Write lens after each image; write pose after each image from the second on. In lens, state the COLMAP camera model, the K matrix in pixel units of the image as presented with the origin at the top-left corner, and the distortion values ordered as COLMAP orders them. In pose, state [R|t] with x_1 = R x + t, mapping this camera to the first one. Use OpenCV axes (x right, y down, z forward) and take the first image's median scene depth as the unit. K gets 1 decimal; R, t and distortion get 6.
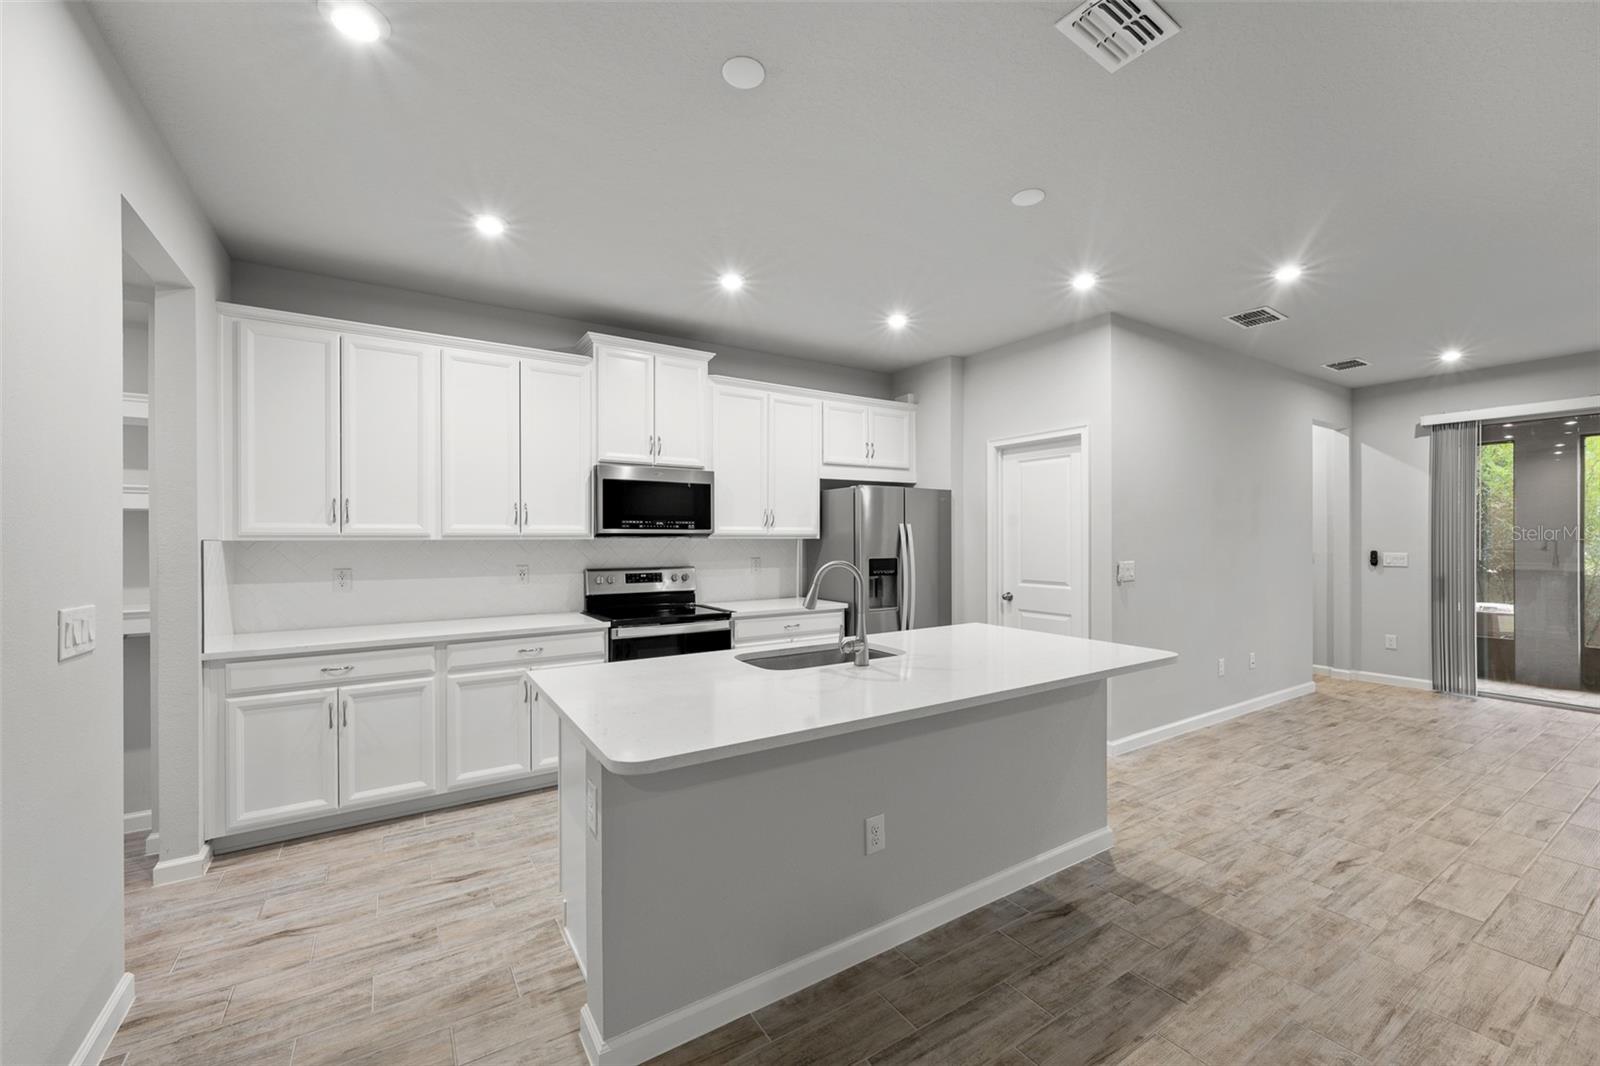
lens RADIAL K [[638.0, 0, 797.9], [0, 638.0, 538.8], [0, 0, 1]] dist [-0.000908, 0.000336]
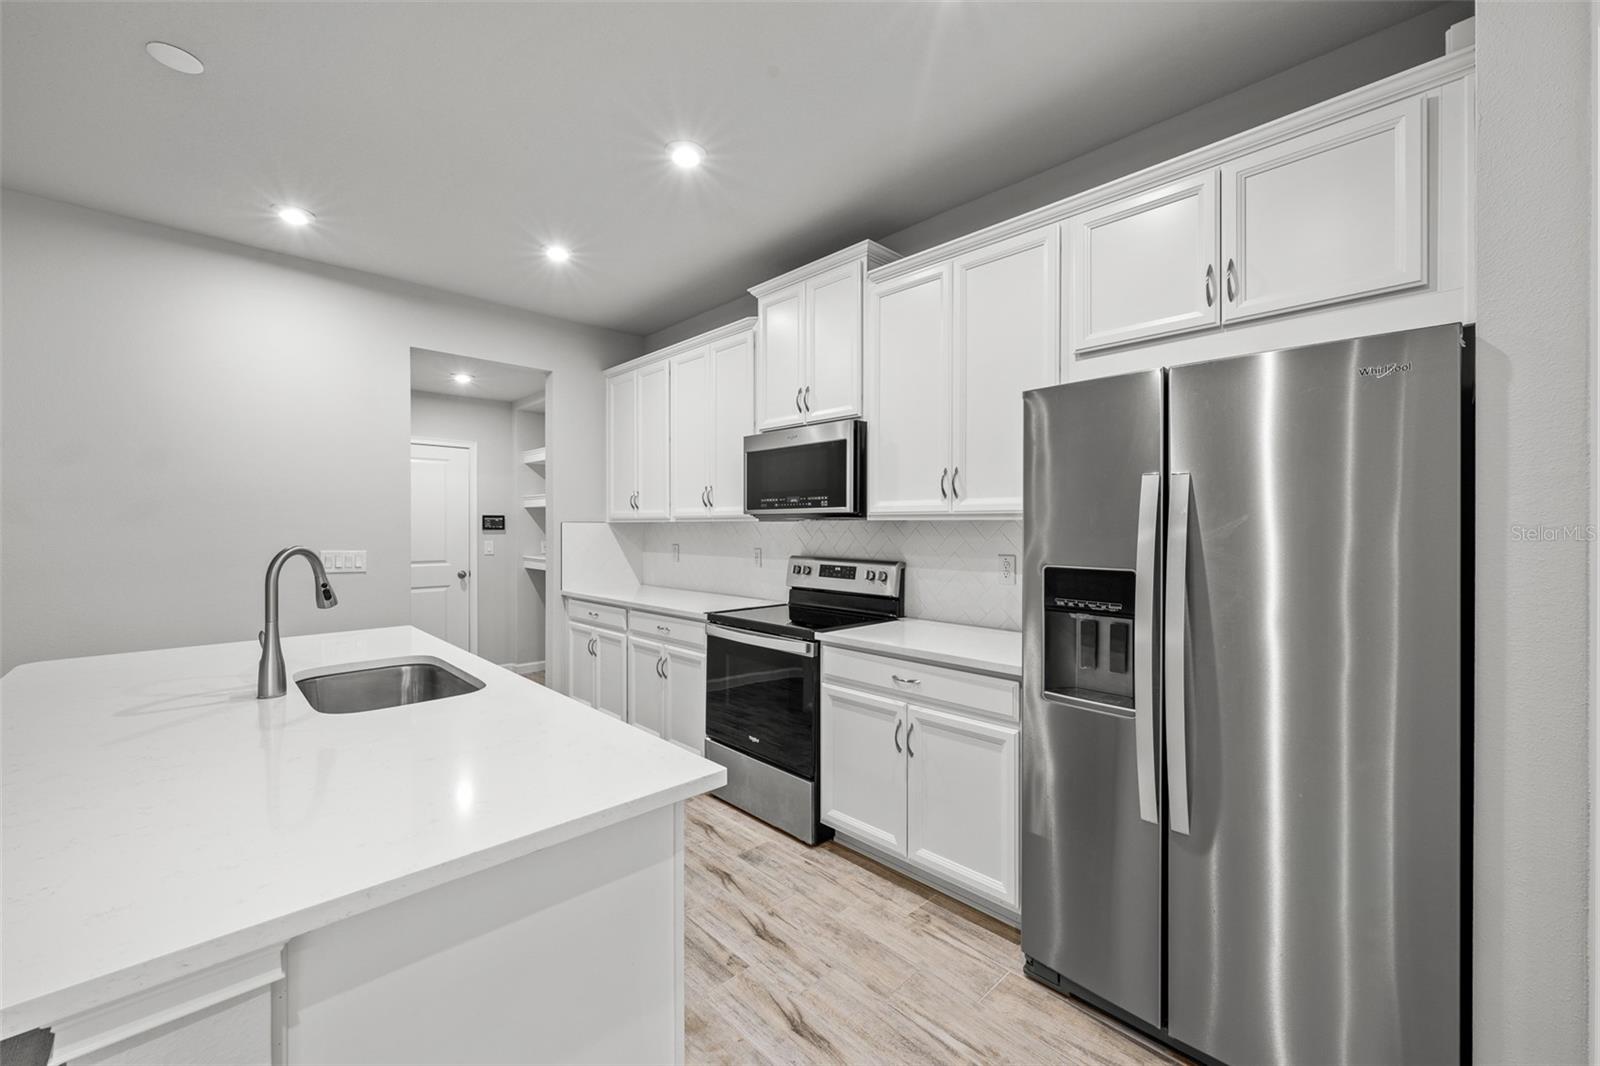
lens RADIAL K [[638.0, 0, 789.5], [0, 638.0, 526.7], [0, 0, 1]] dist [-0.000908, 0.000336]
pose [[0.185310, 0.003932, -0.982672, 0.555690], [-0.002449, 0.999991, 0.003540, 0.004613], [0.982677, 0.001750, 0.185318, 0.878196]]
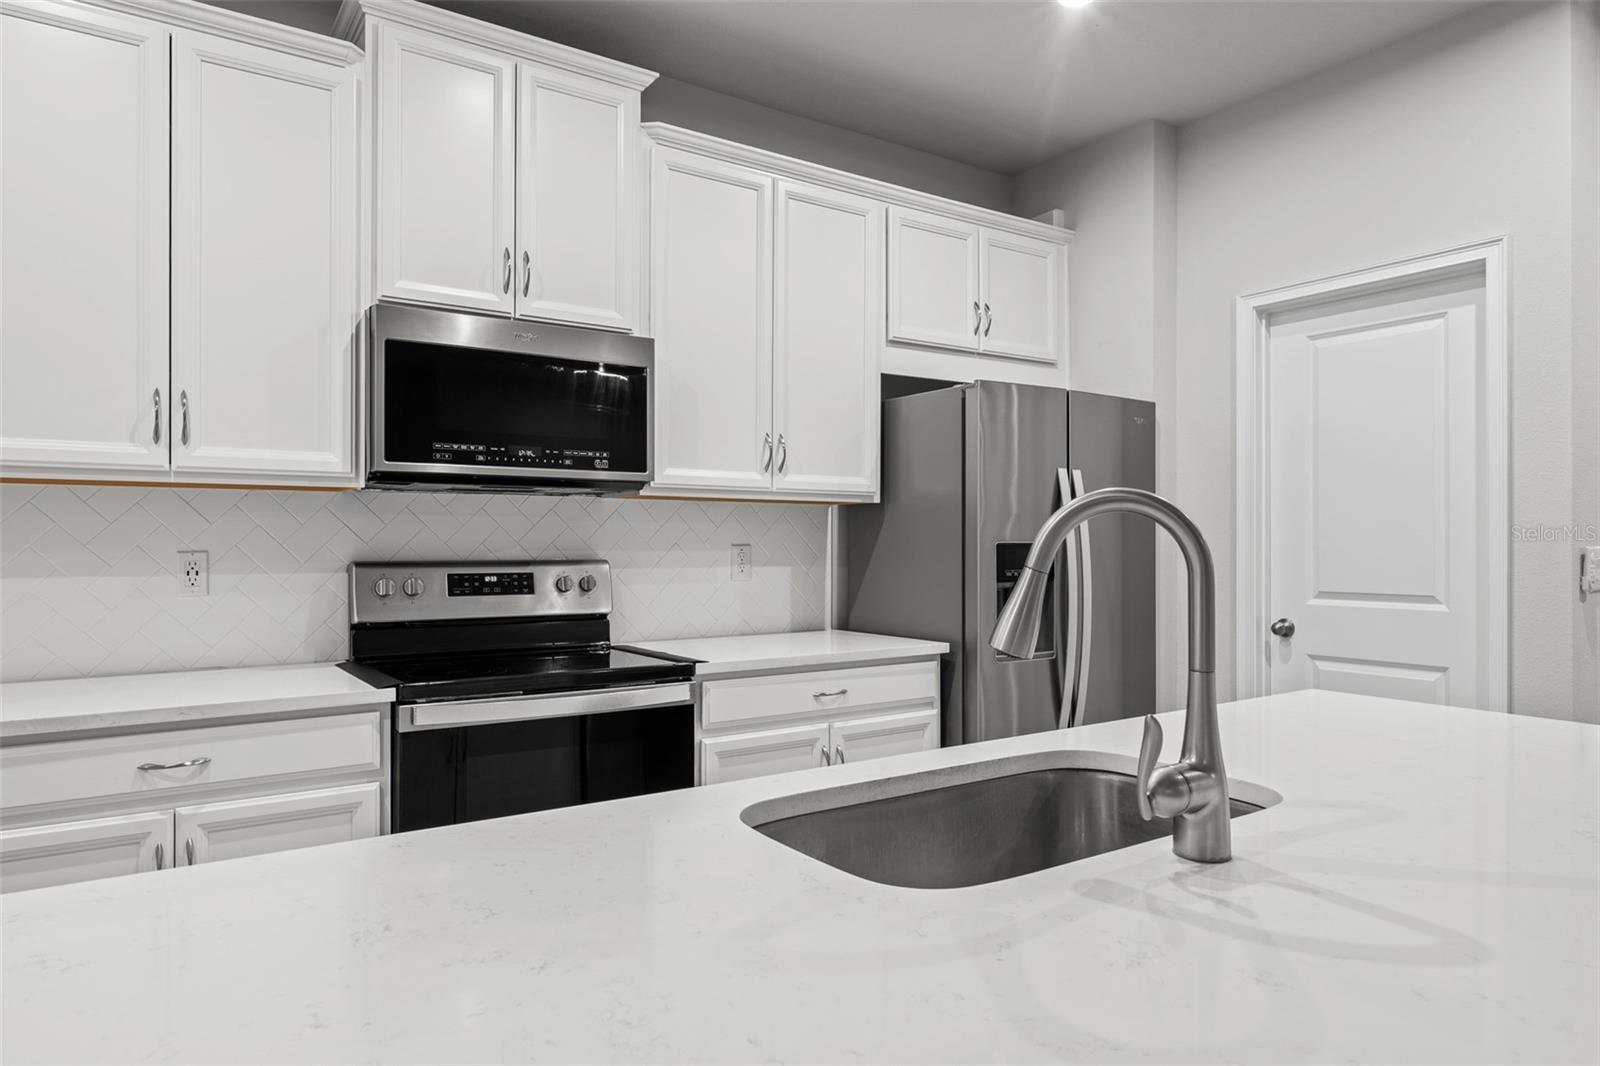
lens RADIAL K [[989.7, 0, 796.9], [0, 989.7, 540.7], [0, 0, 1]] dist [0.001012, -0.003661]
pose [[0.999570, 0.002524, 0.029210, -0.057849], [-0.002425, 0.999991, -0.003444, 0.036813], [-0.029219, 0.003372, 0.999567, 0.348870]]
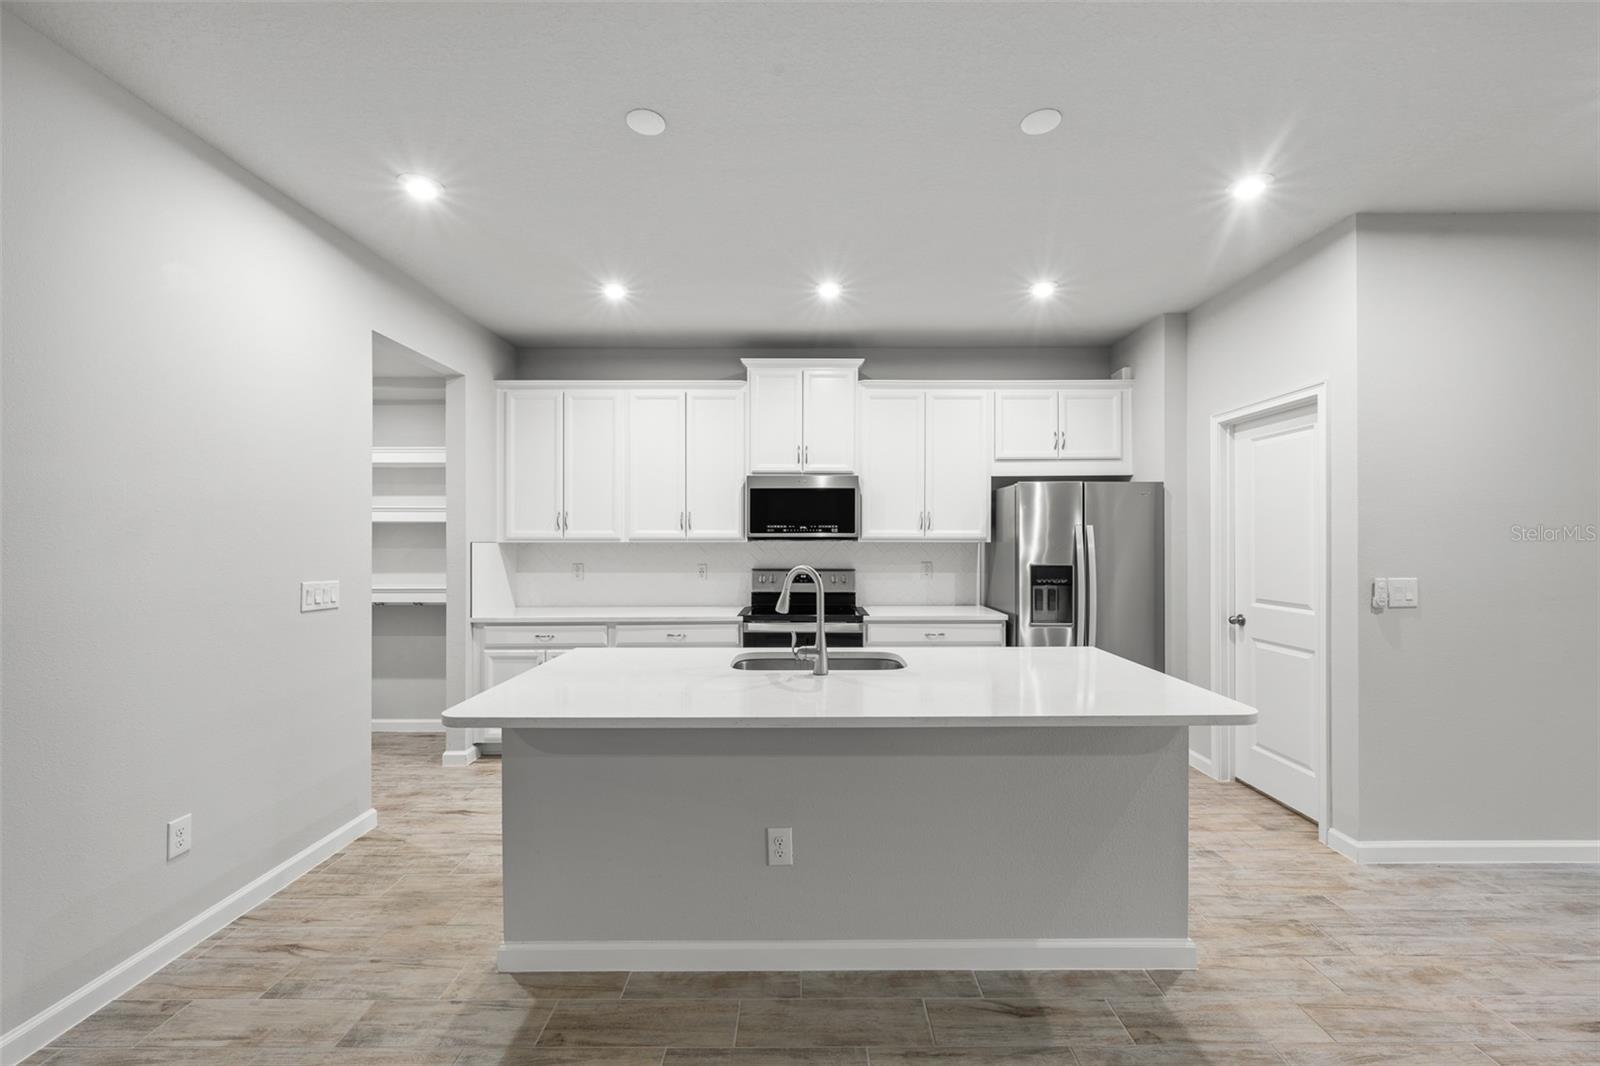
lens RADIAL K [[638.0, 0, 802.8], [0, 638.0, 539.0], [0, 0, 1]] dist [-0.000908, 0.000336]
pose [[0.843044, 0.000317, -0.537844, 0.365688], [-0.002425, 0.999992, -0.003212, -0.001701], [0.537839, 0.004012, 0.843038, 0.106471]]
